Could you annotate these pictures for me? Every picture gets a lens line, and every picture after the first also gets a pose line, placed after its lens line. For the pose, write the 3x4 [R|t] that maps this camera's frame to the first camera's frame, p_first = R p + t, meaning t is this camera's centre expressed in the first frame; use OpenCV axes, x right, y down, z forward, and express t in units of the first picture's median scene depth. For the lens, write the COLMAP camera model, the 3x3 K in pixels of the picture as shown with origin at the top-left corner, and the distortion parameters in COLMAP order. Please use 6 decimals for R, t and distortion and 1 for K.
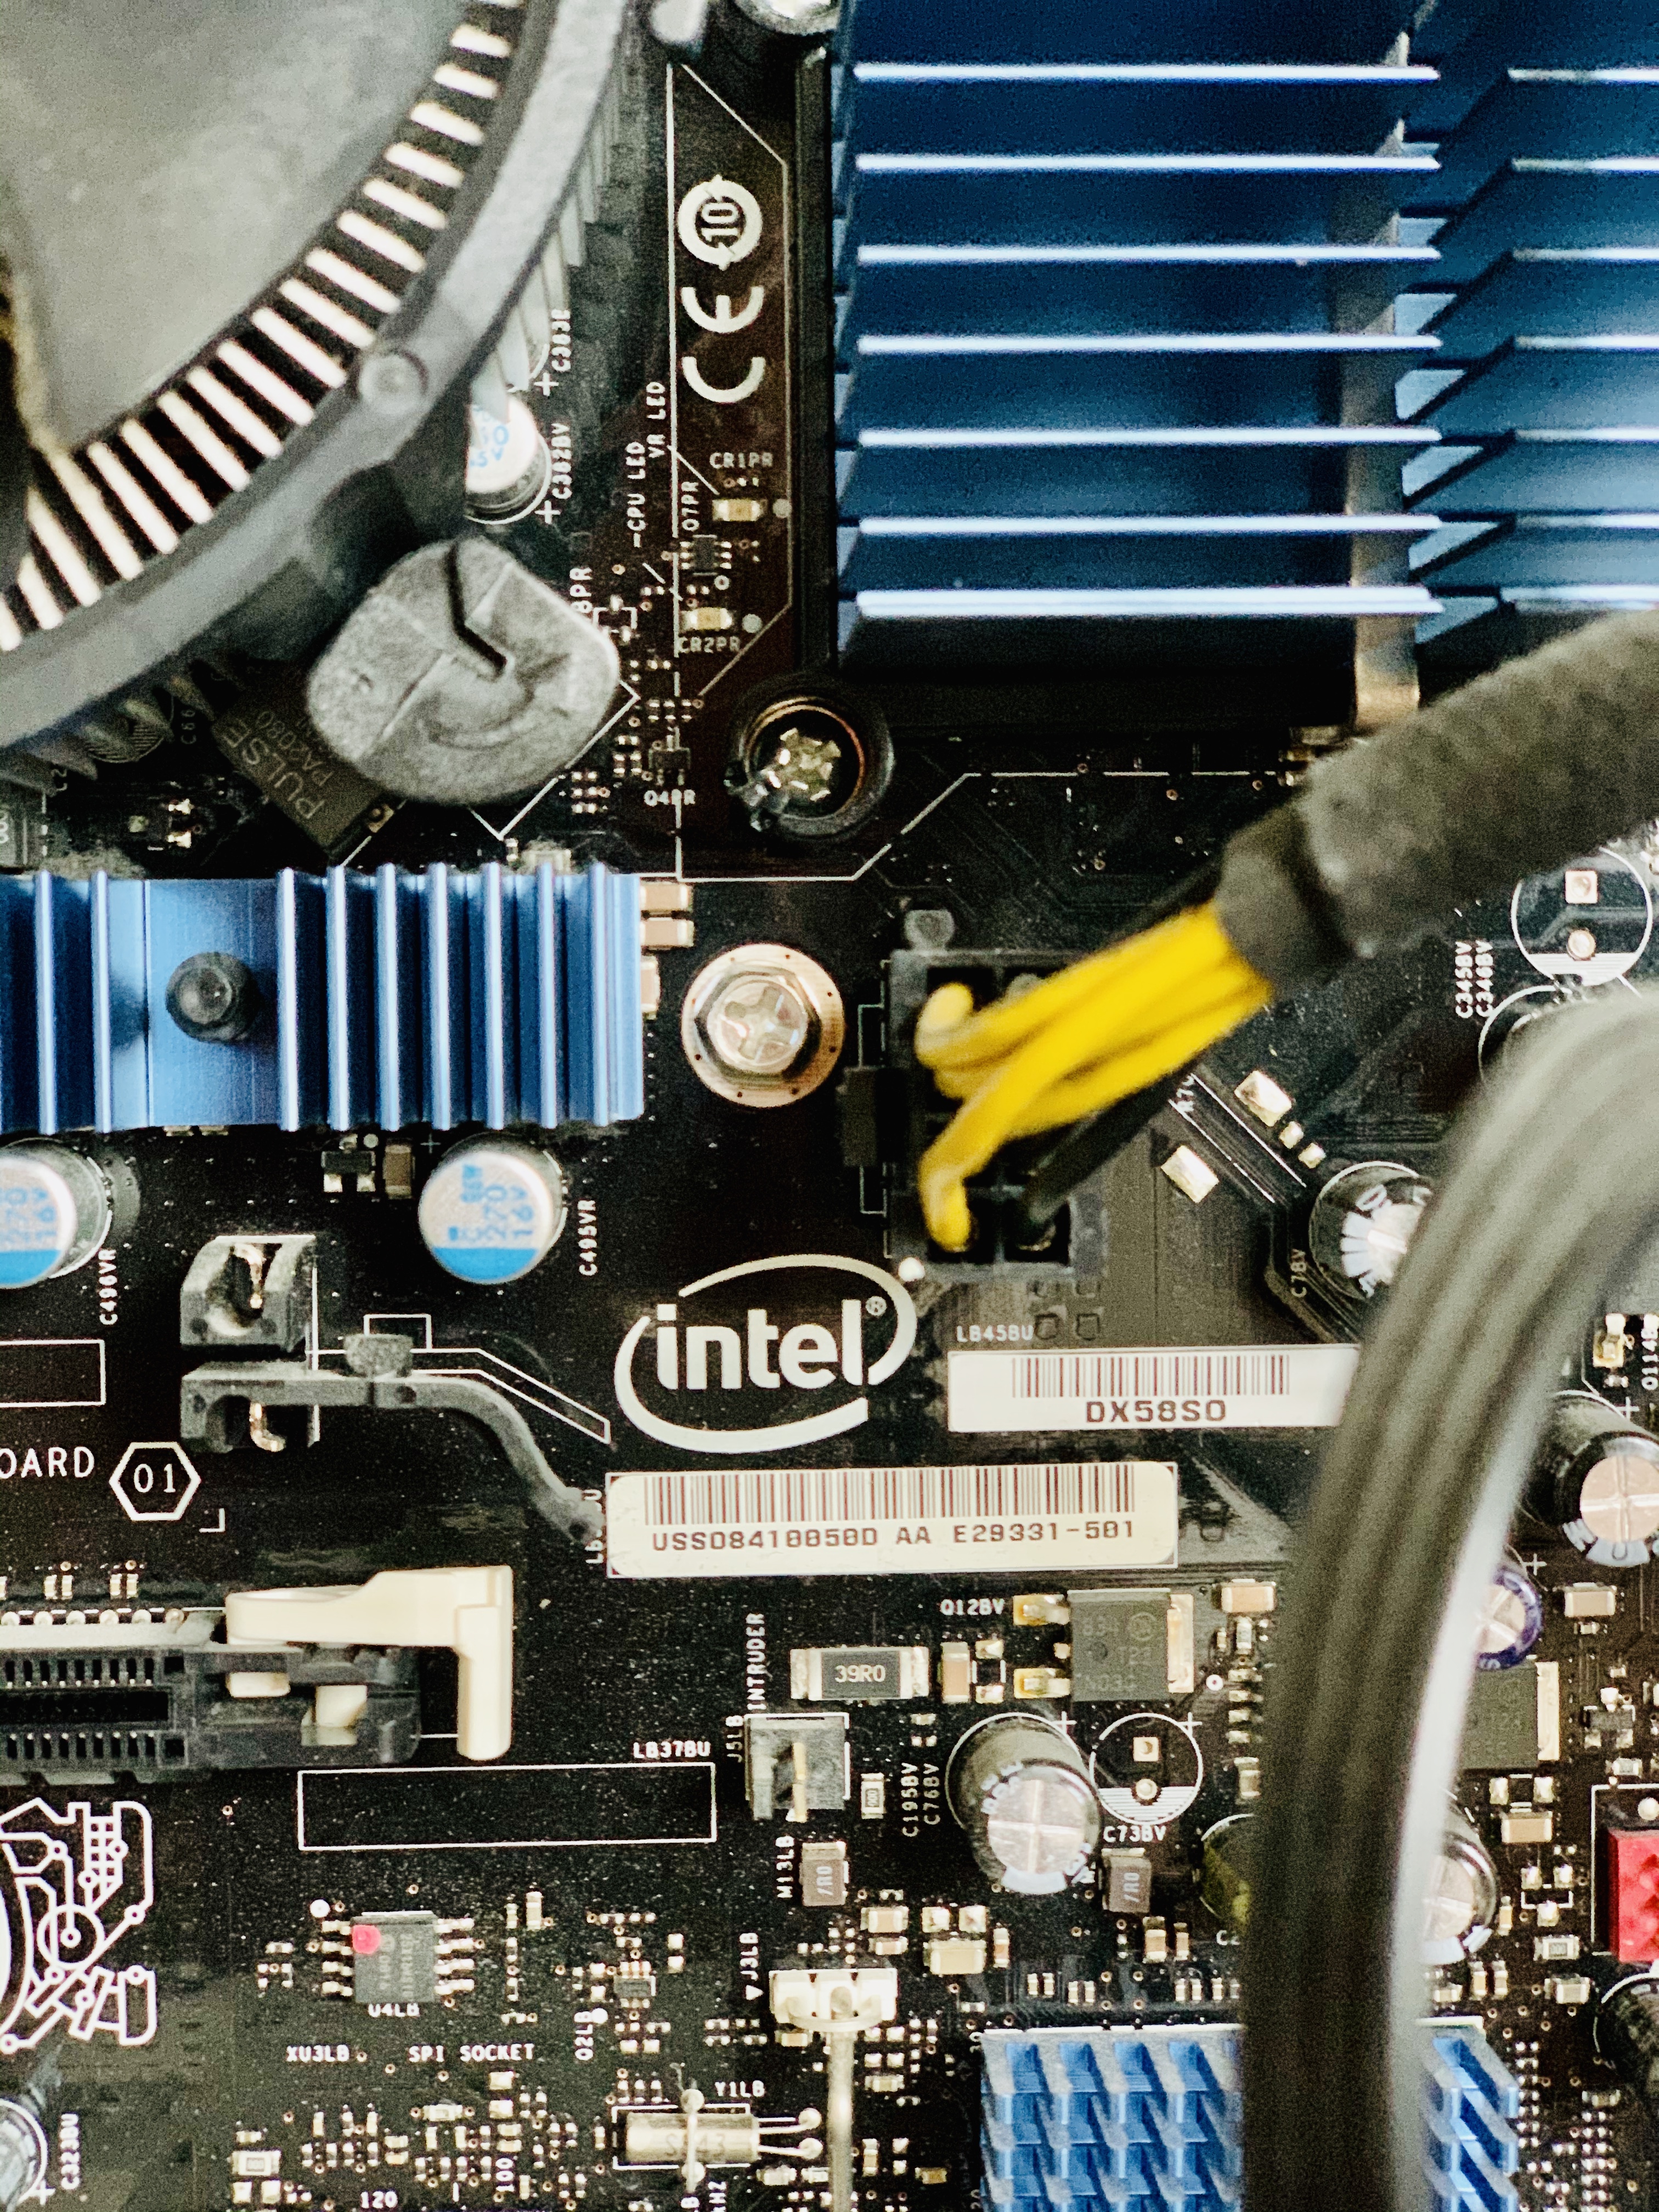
lens RADIAL K [[3381.9, 0, 709.5], [0, 3381.9, 1229.1], [0, 0, 1]] dist [0.059549, 0.000000]
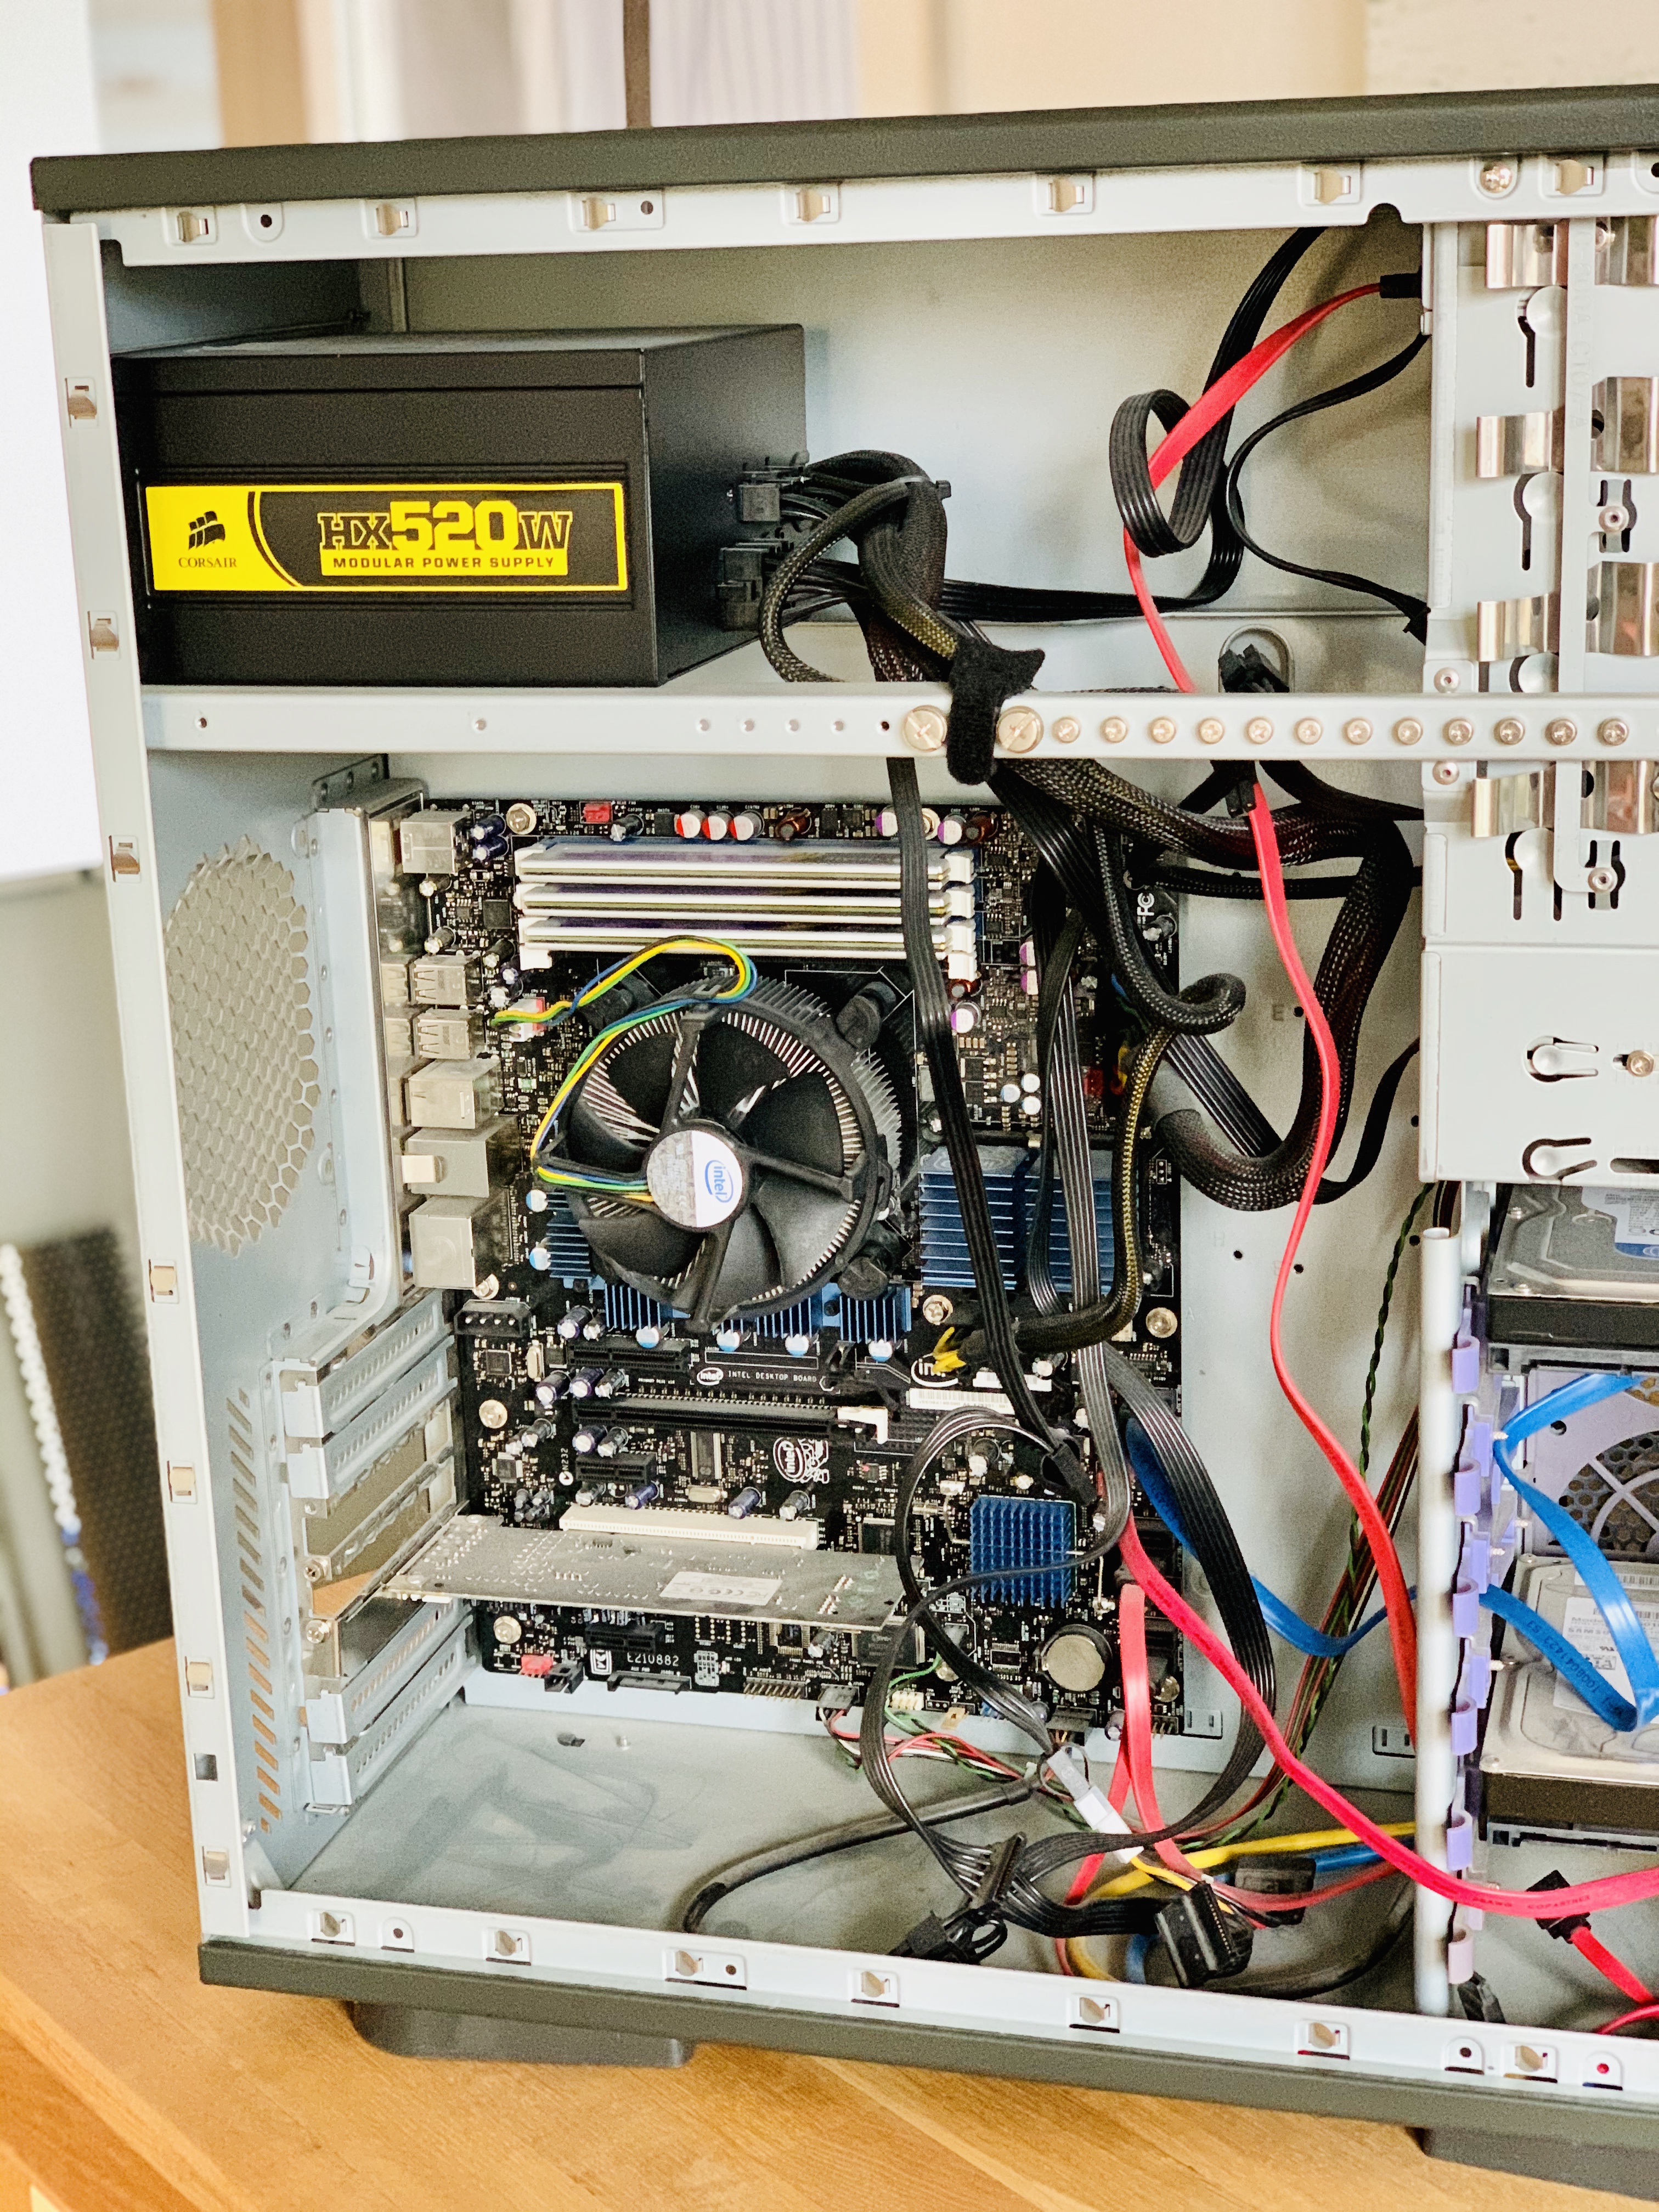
lens RADIAL K [[3381.9, 0, 836.5], [0, 3381.9, 1108.6], [0, 0, 1]] dist [0.059549, 0.000000]
pose [[0.961007, 0.056052, -0.270782, 1.257627], [0.002869, 0.977166, 0.212457, -1.468033], [0.276507, -0.204950, 0.938903, -3.873235]]
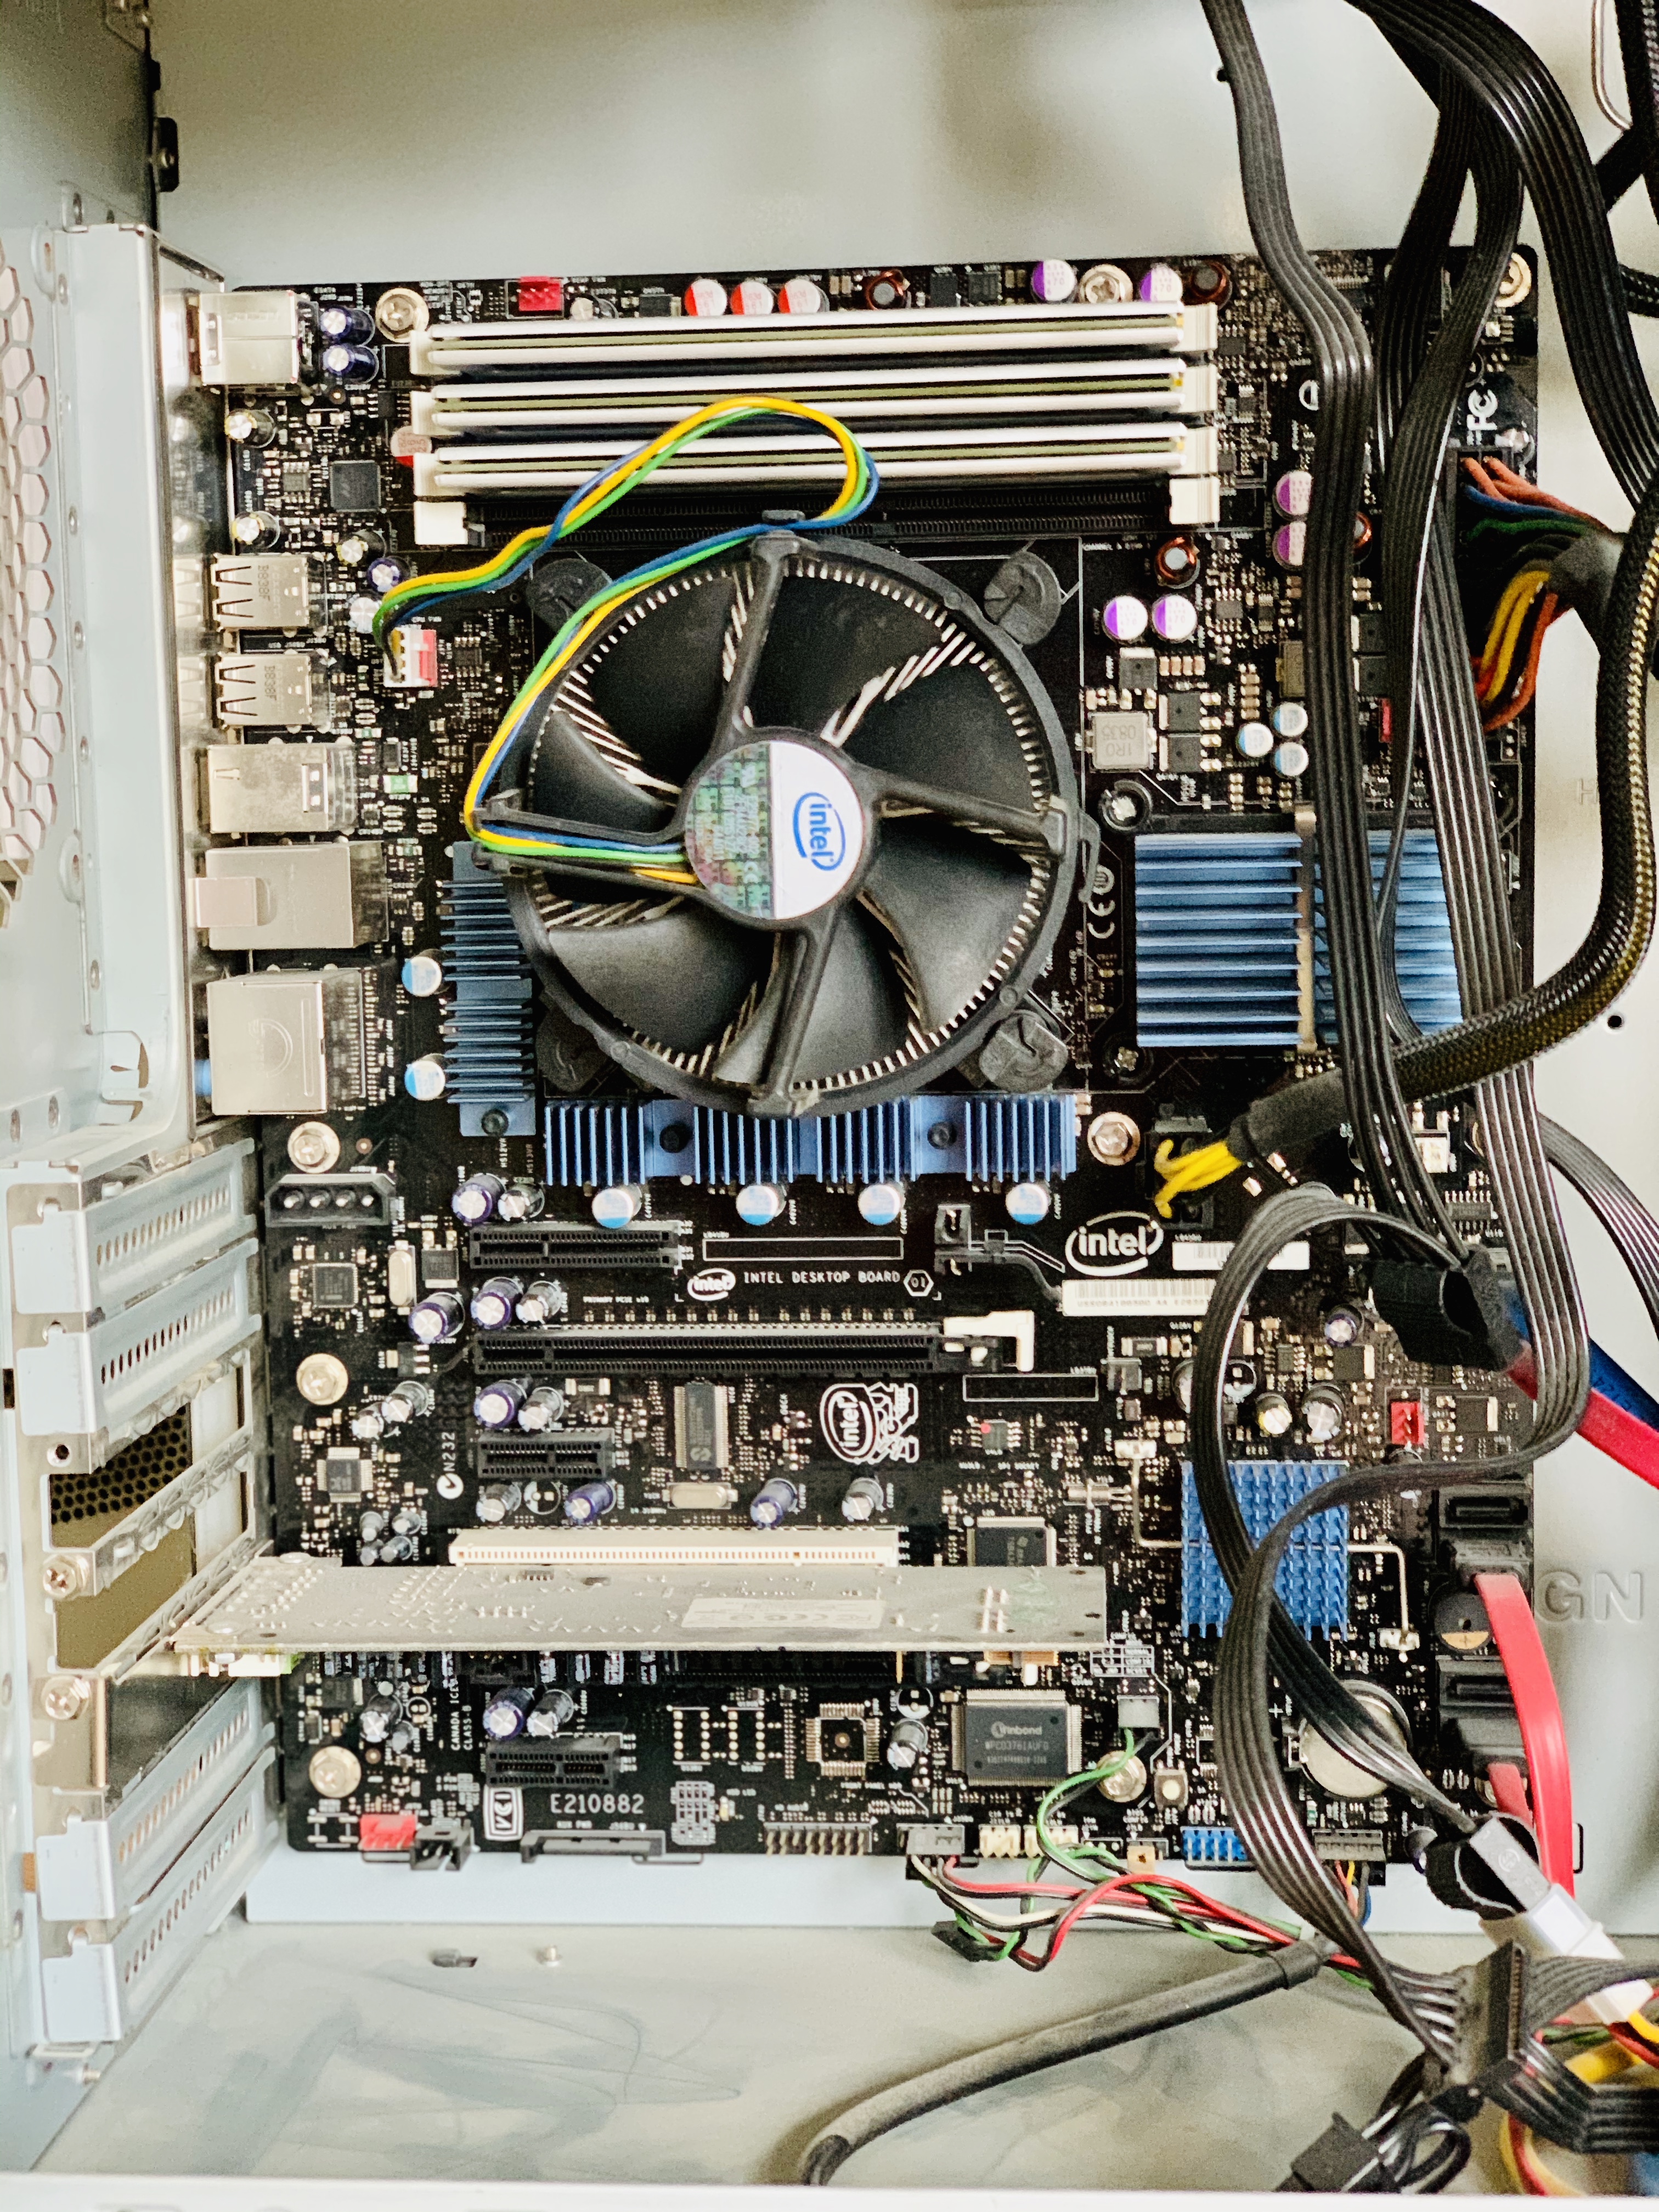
lens RADIAL K [[3381.9, 0, 828.1], [0, 3381.9, 1103.5], [0, 0, 1]] dist [0.059549, 0.000000]
pose [[0.995705, 0.005020, -0.092443, 0.041619], [-0.001124, 0.999110, 0.042156, -0.222792], [0.092572, -0.041872, 0.994825, -2.111375]]
